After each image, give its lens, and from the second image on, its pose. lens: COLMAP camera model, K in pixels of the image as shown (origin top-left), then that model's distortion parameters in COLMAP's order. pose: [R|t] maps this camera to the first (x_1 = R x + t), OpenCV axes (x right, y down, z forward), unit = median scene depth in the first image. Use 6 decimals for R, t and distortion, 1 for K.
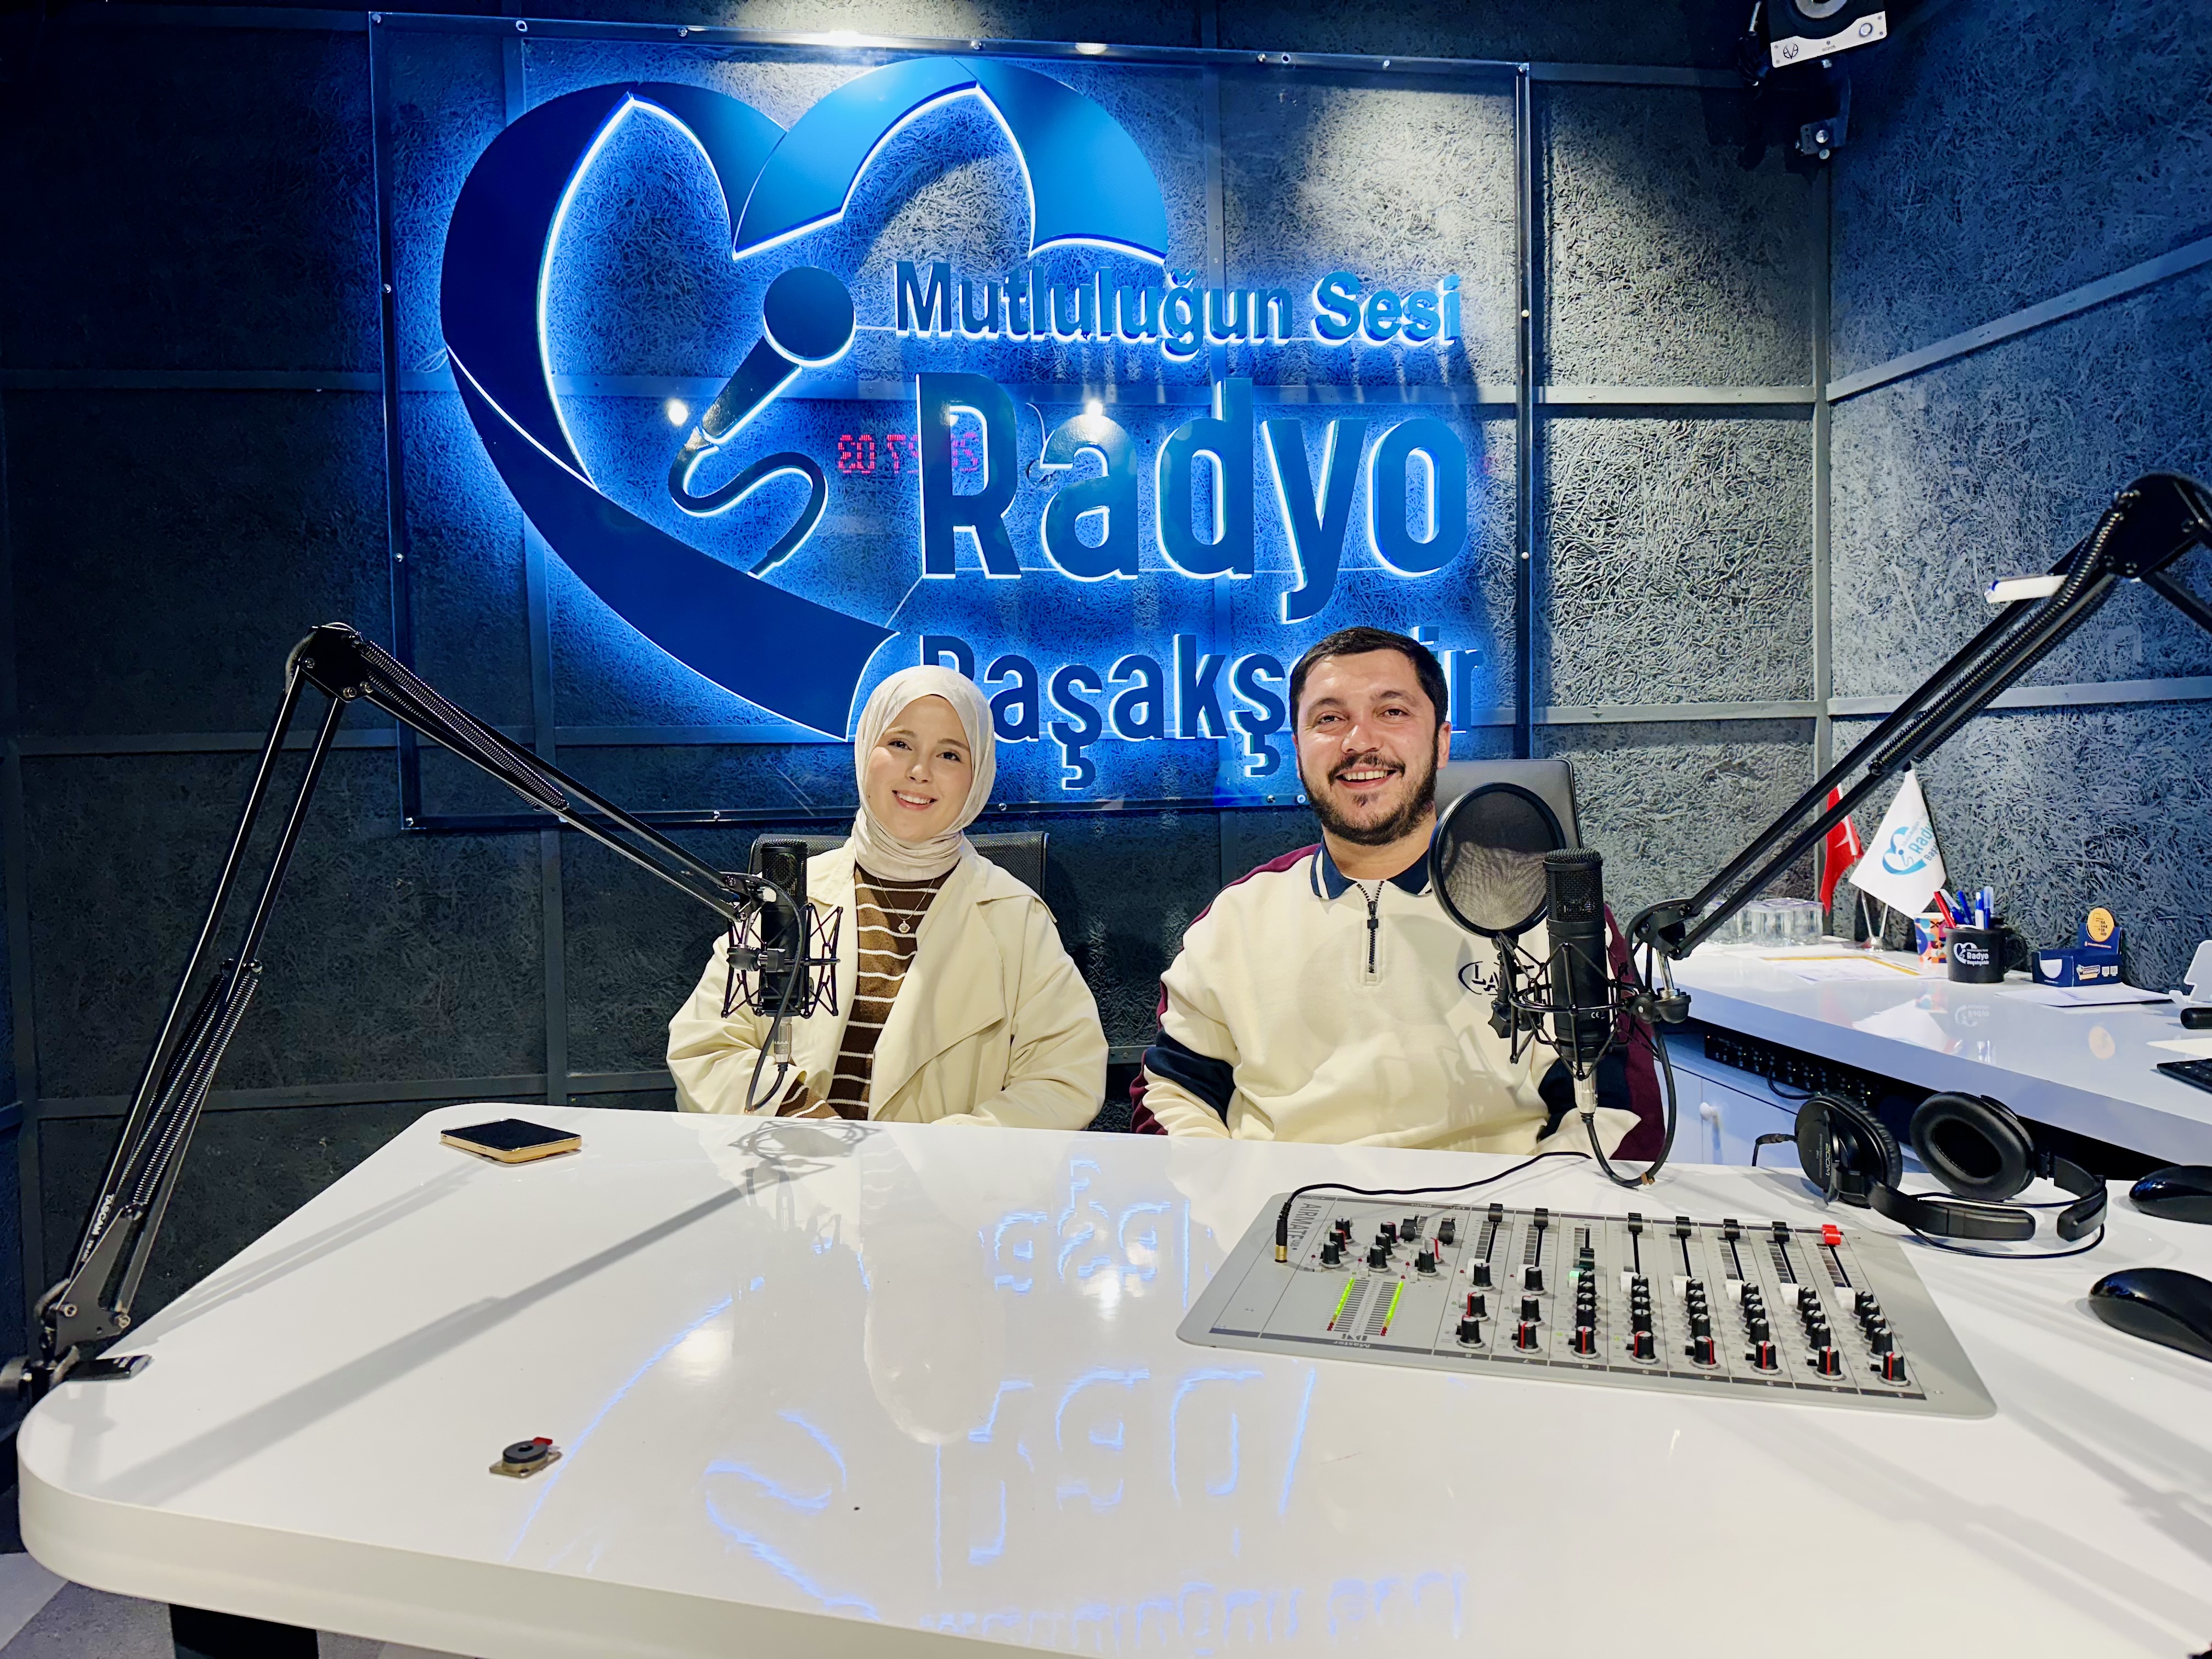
lens RADIAL K [[1570.2, 0, 1106.4], [0, 1570.2, 823.8], [0, 0, 1]] dist [0.053707, -0.071391]
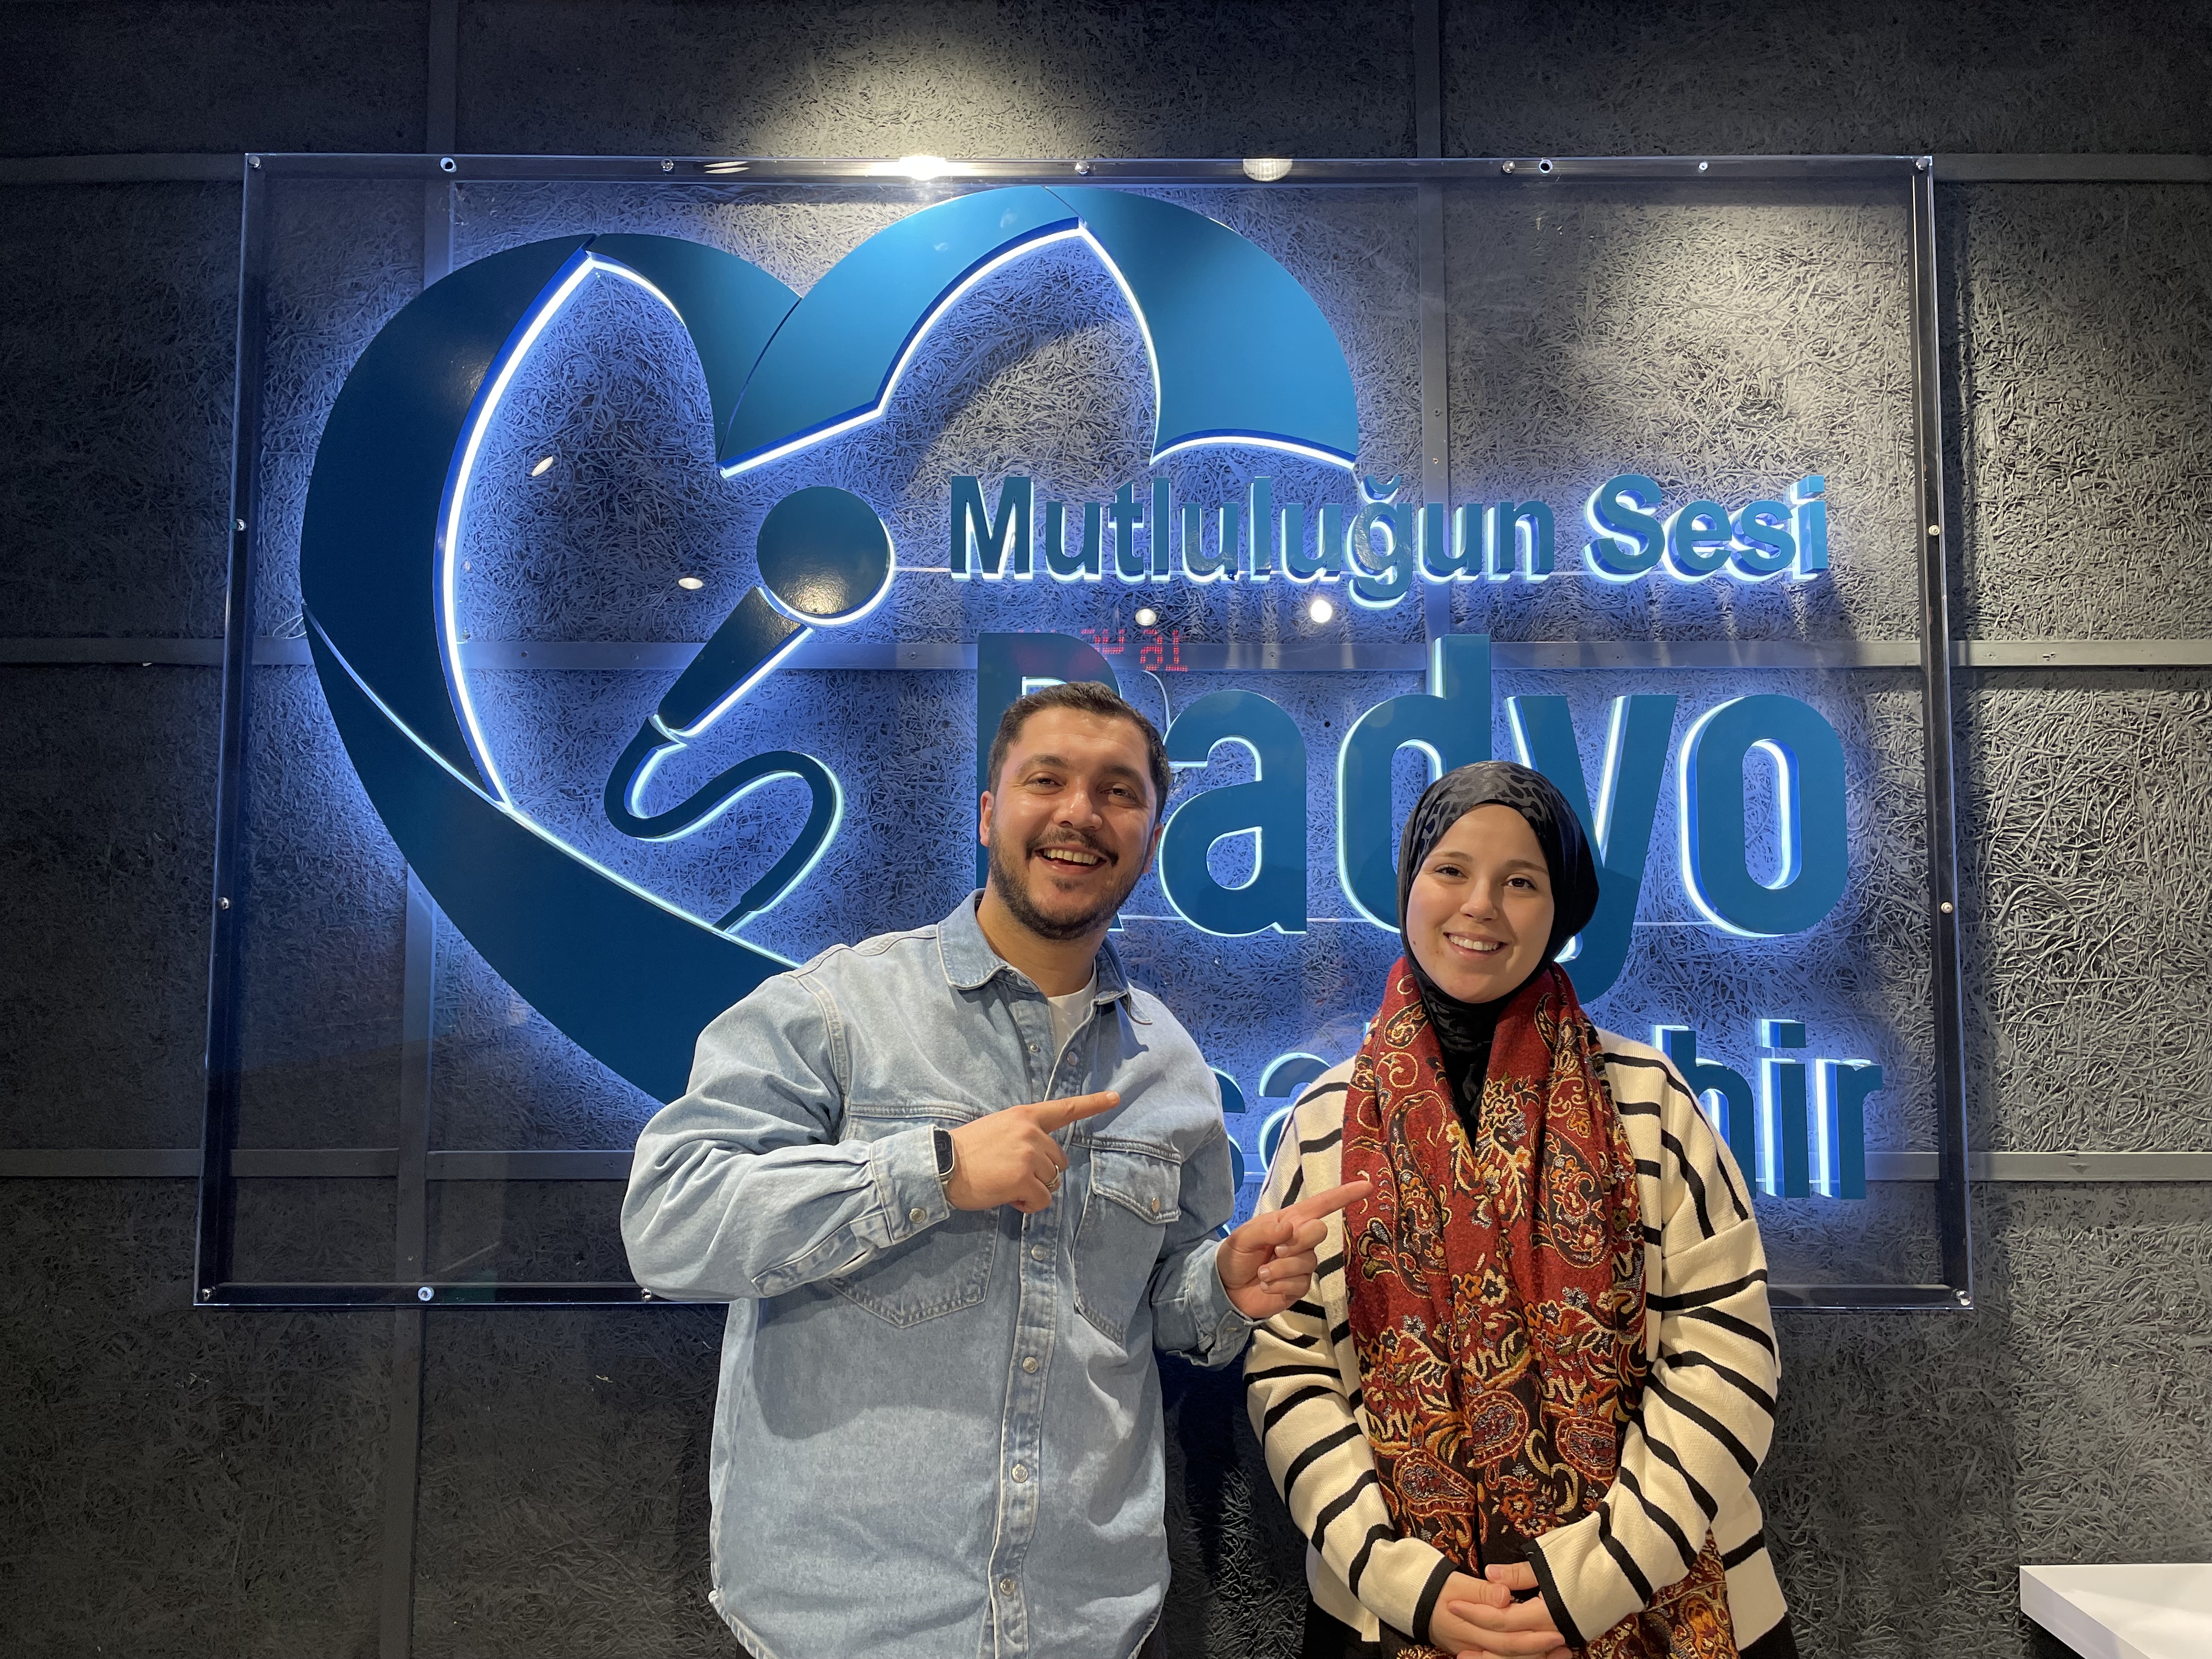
lens RADIAL K [[1661.0, 0, 1096.1], [0, 1661.0, 819.8], [0, 0, 1]] dist [0.091599, -0.111653]
pose [[0.988616, 0.013127, -0.149889, 0.035891], [-0.030477, 0.993007, -0.114055, -0.122566], [0.147344, 0.117325, 0.982102, 0.306084]]
